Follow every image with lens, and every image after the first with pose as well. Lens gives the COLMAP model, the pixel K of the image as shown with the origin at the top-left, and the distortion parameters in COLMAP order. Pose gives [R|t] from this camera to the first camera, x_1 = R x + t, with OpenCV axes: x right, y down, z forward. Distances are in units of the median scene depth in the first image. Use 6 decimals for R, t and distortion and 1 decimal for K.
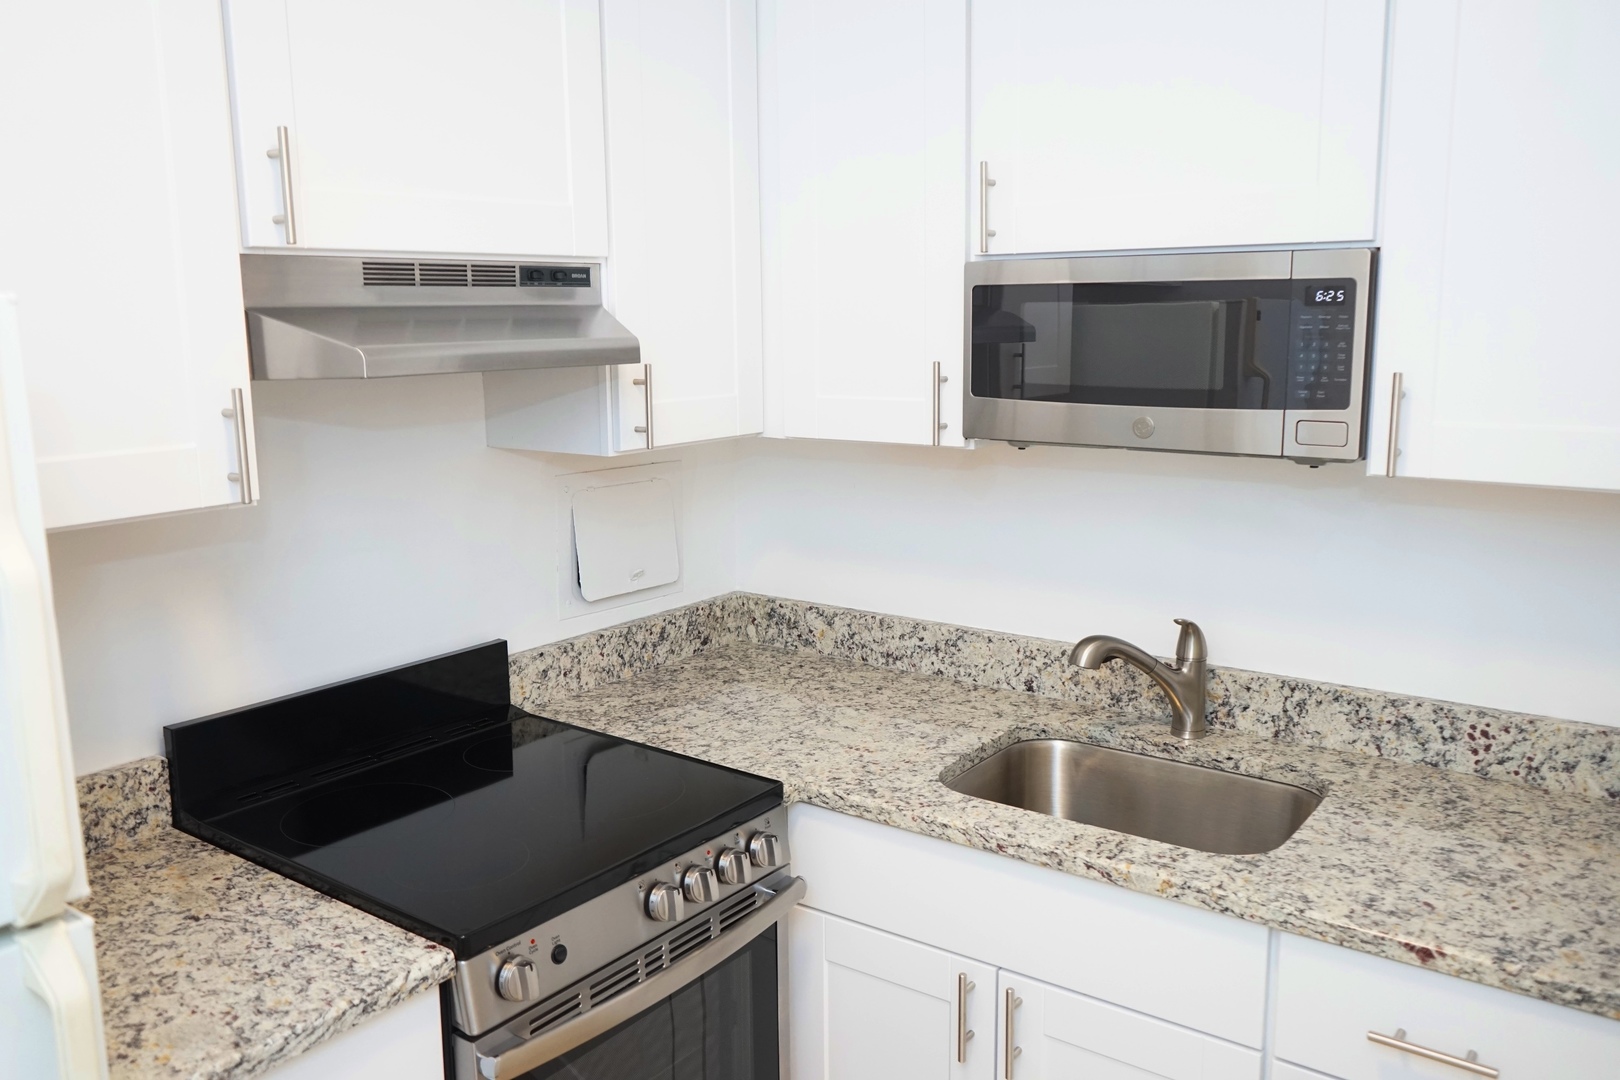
lens RADIAL K [[1294.3, 0, 795.8], [0, 1294.3, 545.0], [0, 0, 1]] dist [-0.052722, 0.092224]
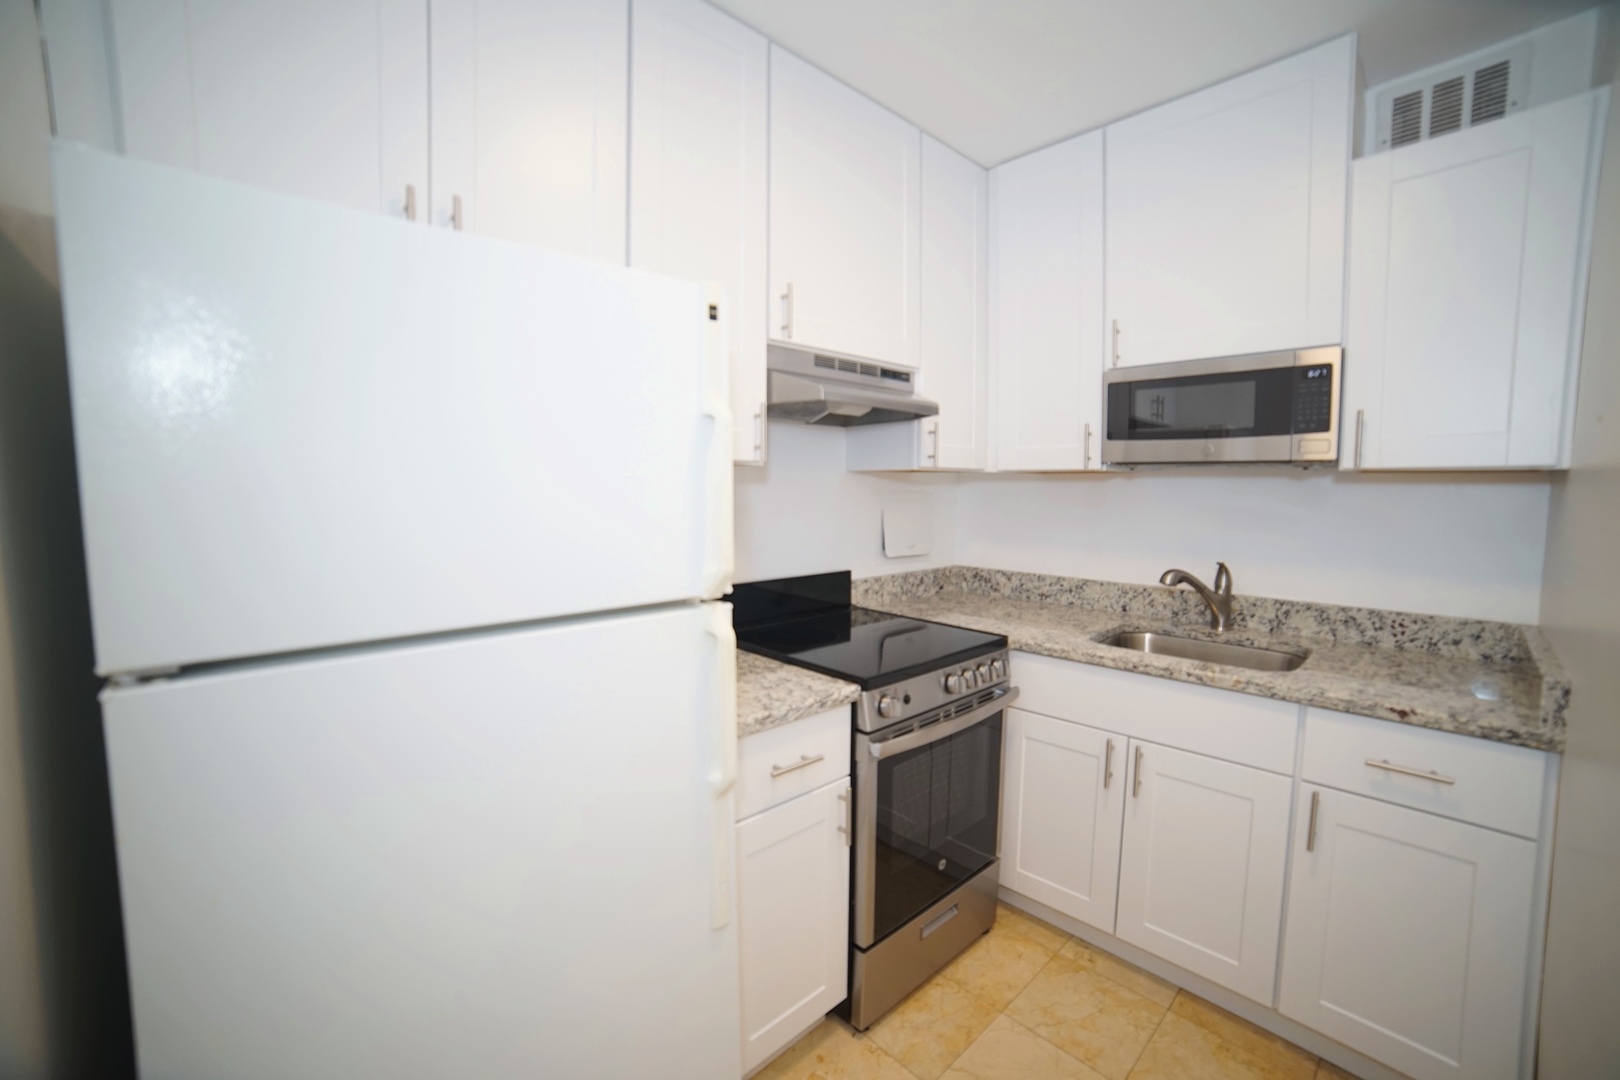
lens RADIAL K [[661.1, 0, 813.6], [0, 661.1, 540.3], [0, 0, 1]] dist [-0.113886, 0.042773]
pose [[0.984663, 0.027618, -0.172269, -0.126612], [-0.043610, 0.995009, -0.089750, 0.140891], [0.168930, 0.095886, 0.980953, 0.005203]]
